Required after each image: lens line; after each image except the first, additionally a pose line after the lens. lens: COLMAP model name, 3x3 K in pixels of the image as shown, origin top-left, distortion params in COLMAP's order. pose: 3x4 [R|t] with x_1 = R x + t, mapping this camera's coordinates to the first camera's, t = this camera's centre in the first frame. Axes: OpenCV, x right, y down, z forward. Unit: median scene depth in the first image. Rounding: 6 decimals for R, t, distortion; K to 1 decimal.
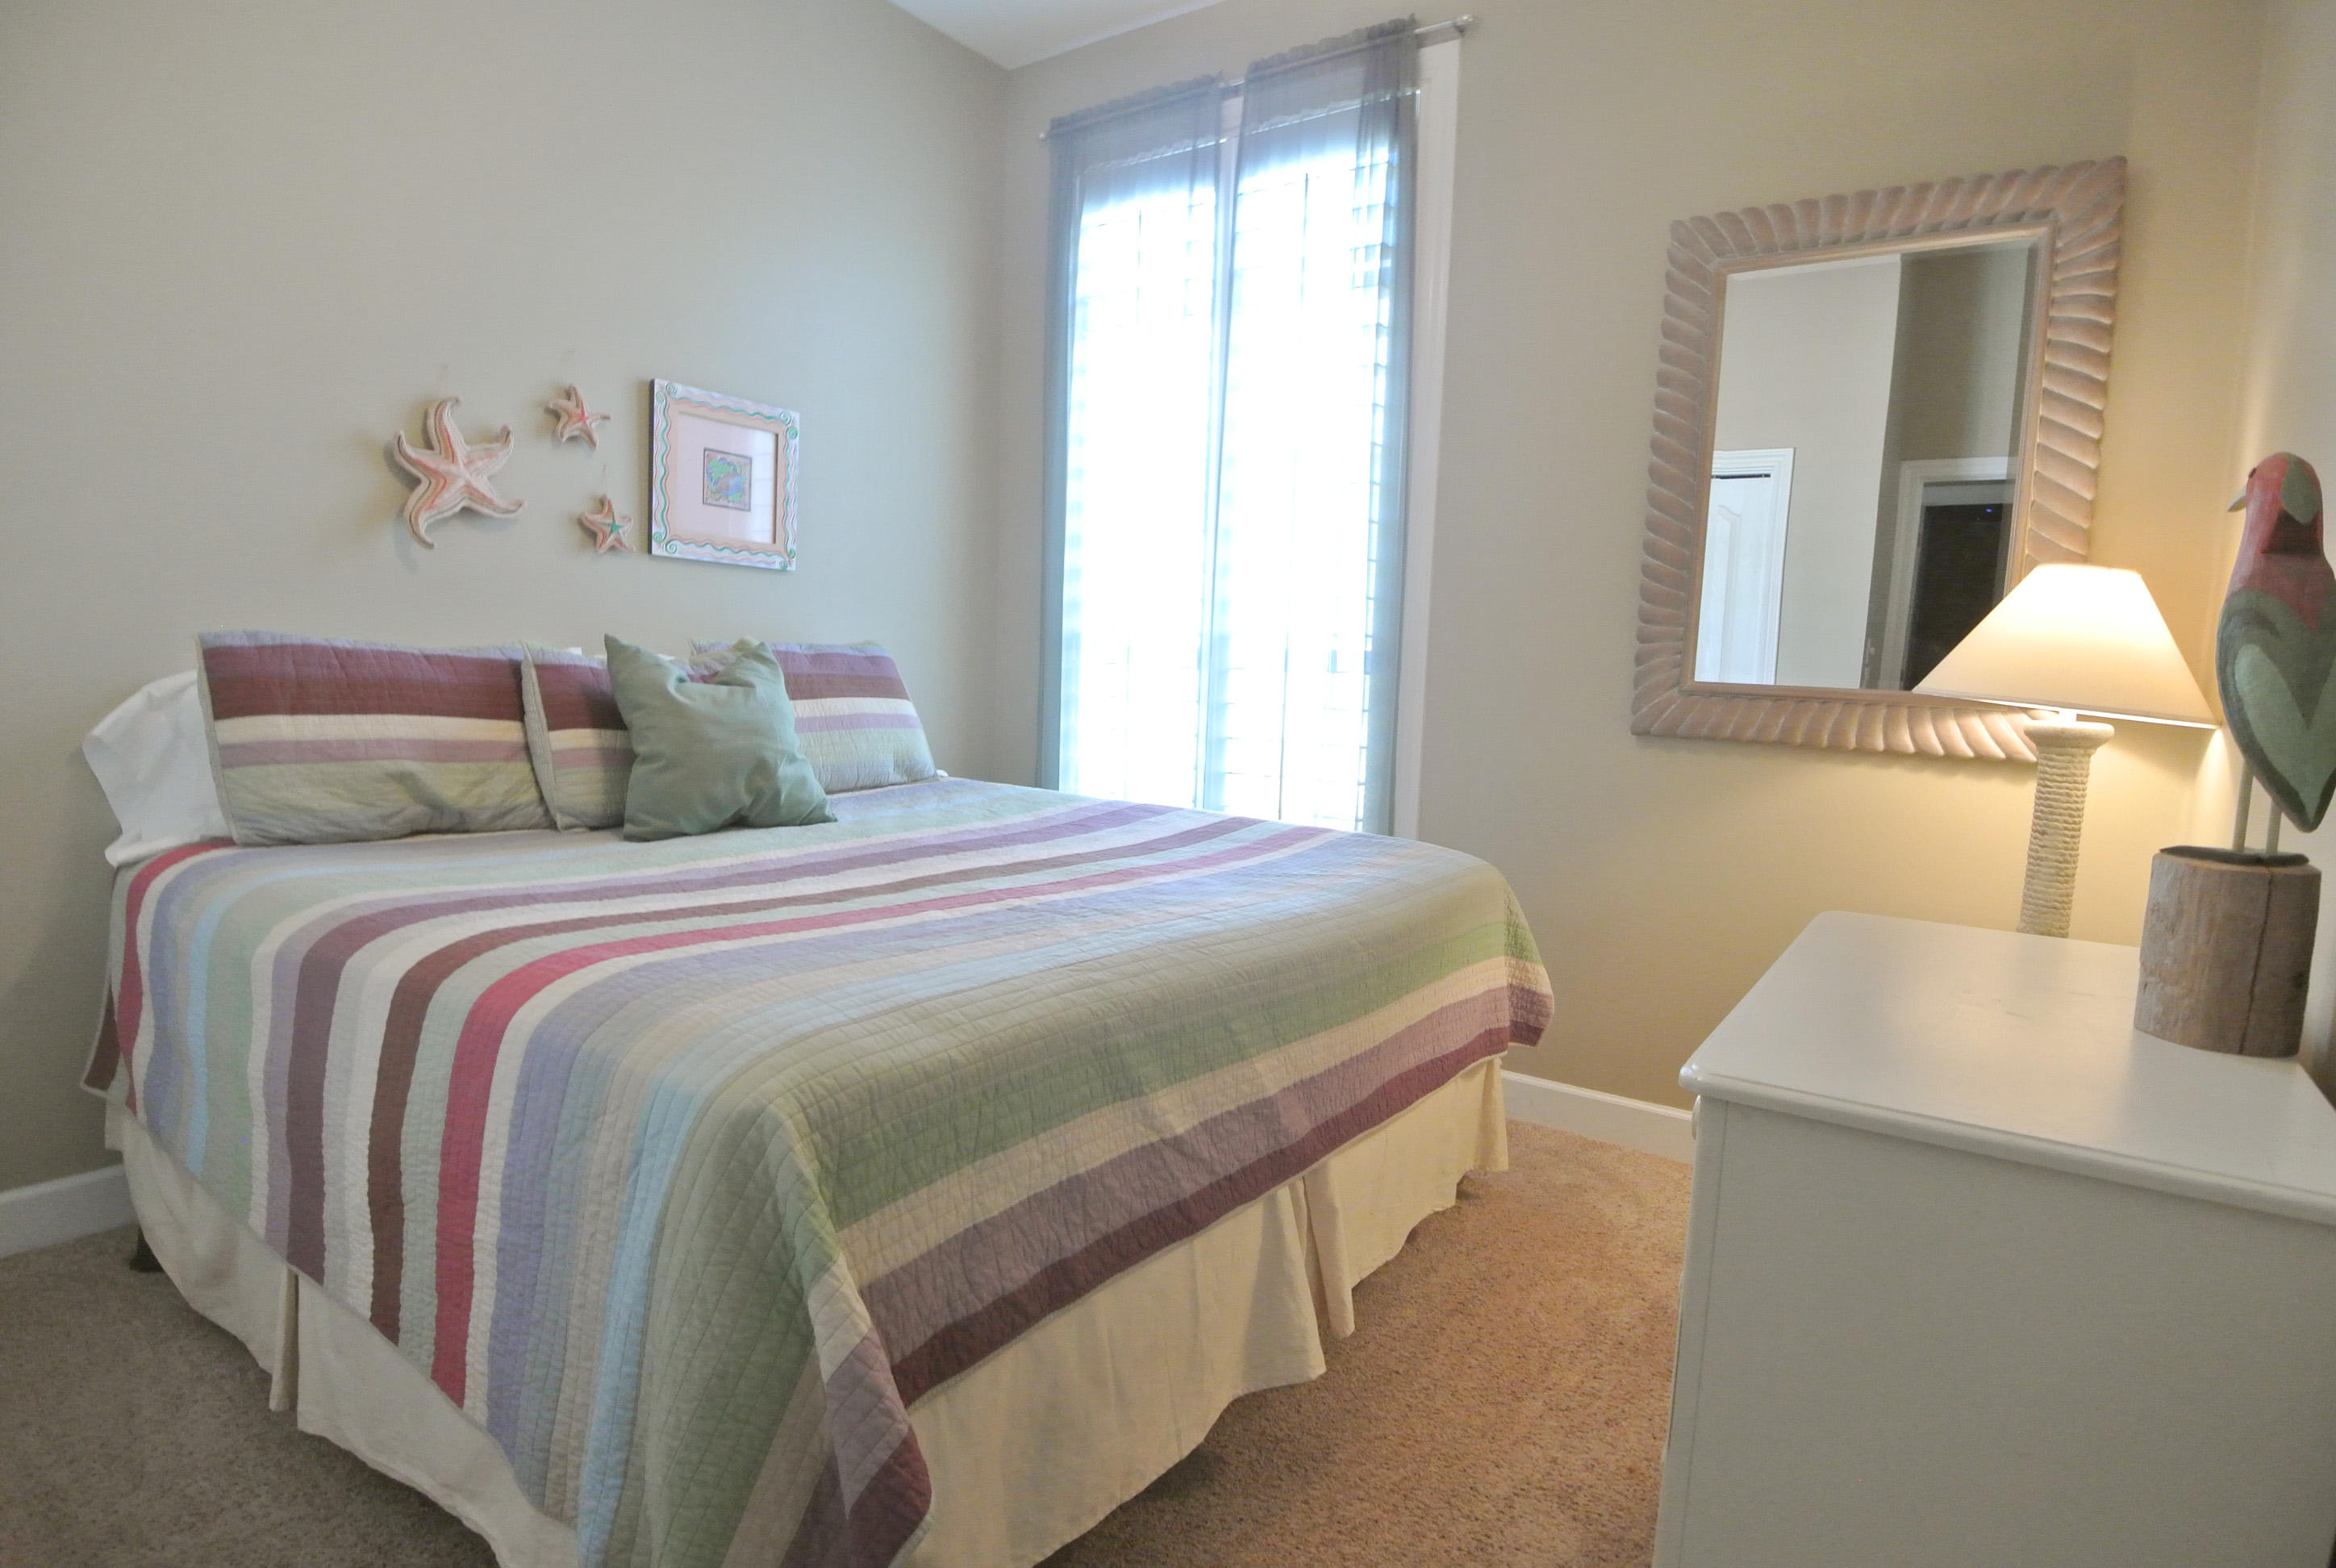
lens RADIAL K [[1216.8, 0, 1188.9], [0, 1216.8, 806.6], [0, 0, 1]] dist [0.004149, -0.032028]
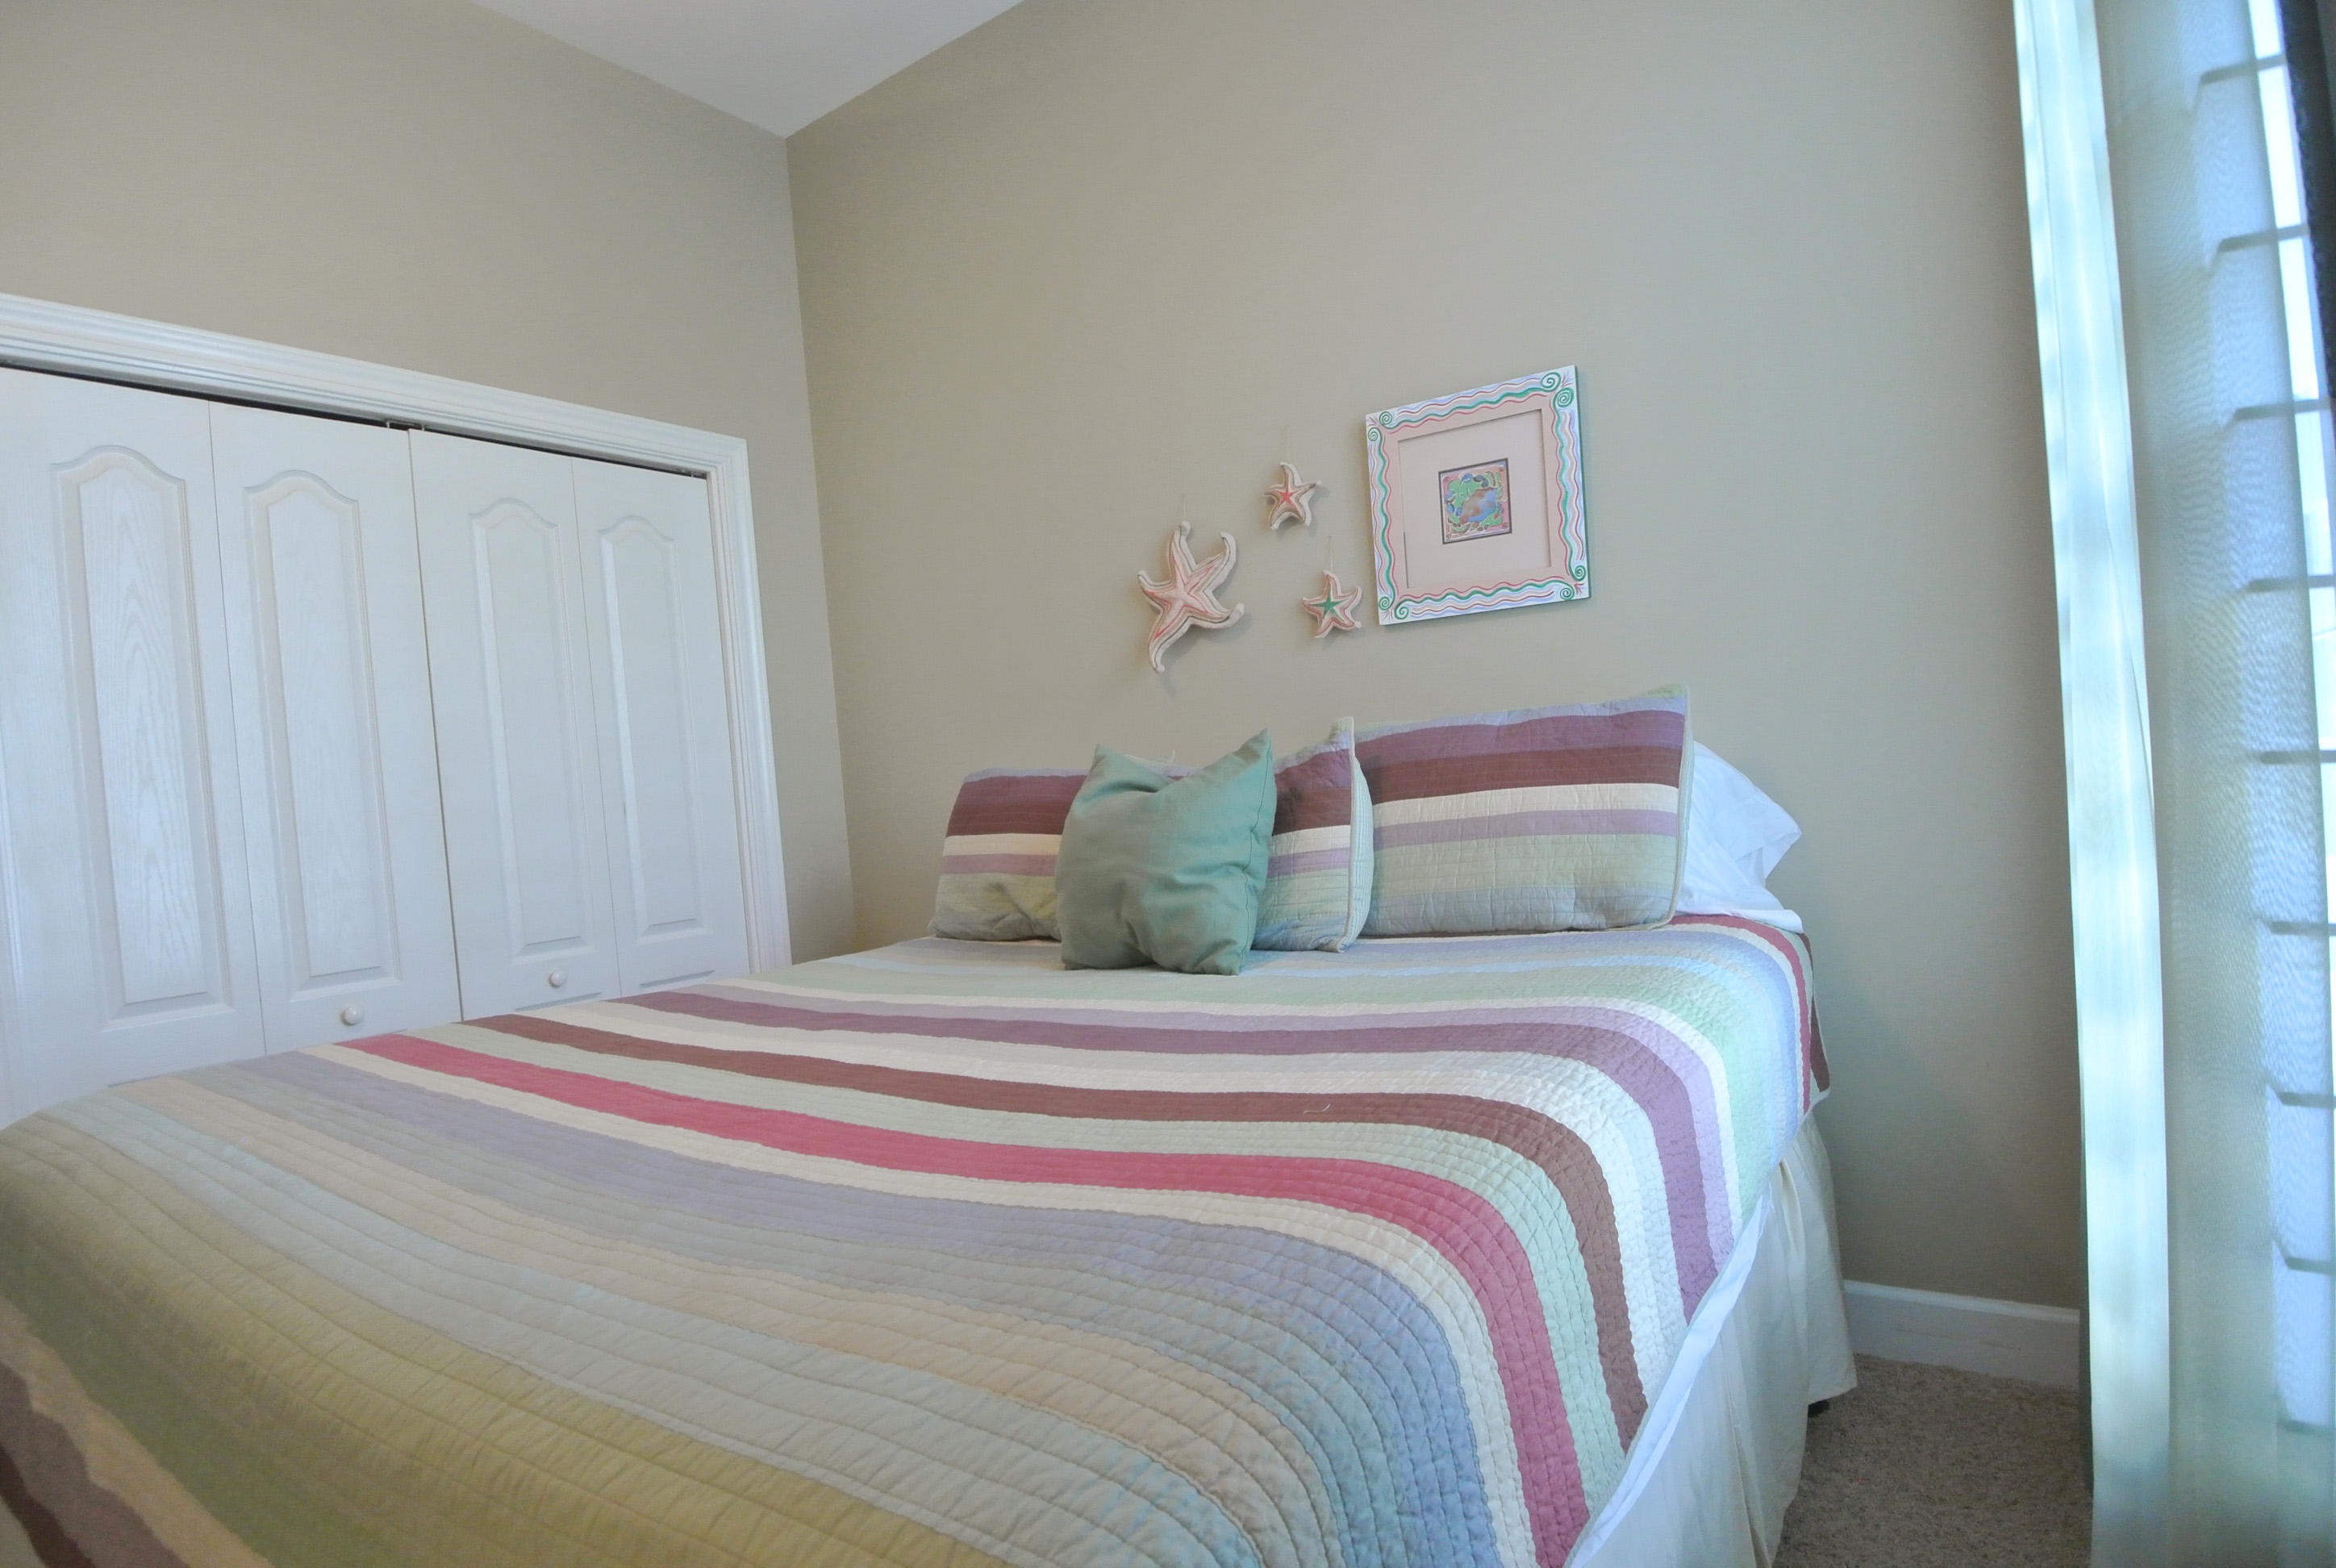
lens RADIAL K [[1216.8, 0, 1188.9], [0, 1216.8, 806.6], [0, 0, 1]] dist [0.004149, -0.032028]
pose [[0.007975, -0.019663, -0.999775, 0.433076], [-0.040269, 0.998989, -0.019969, -0.072691], [0.999157, 0.040419, 0.007175, 0.997573]]
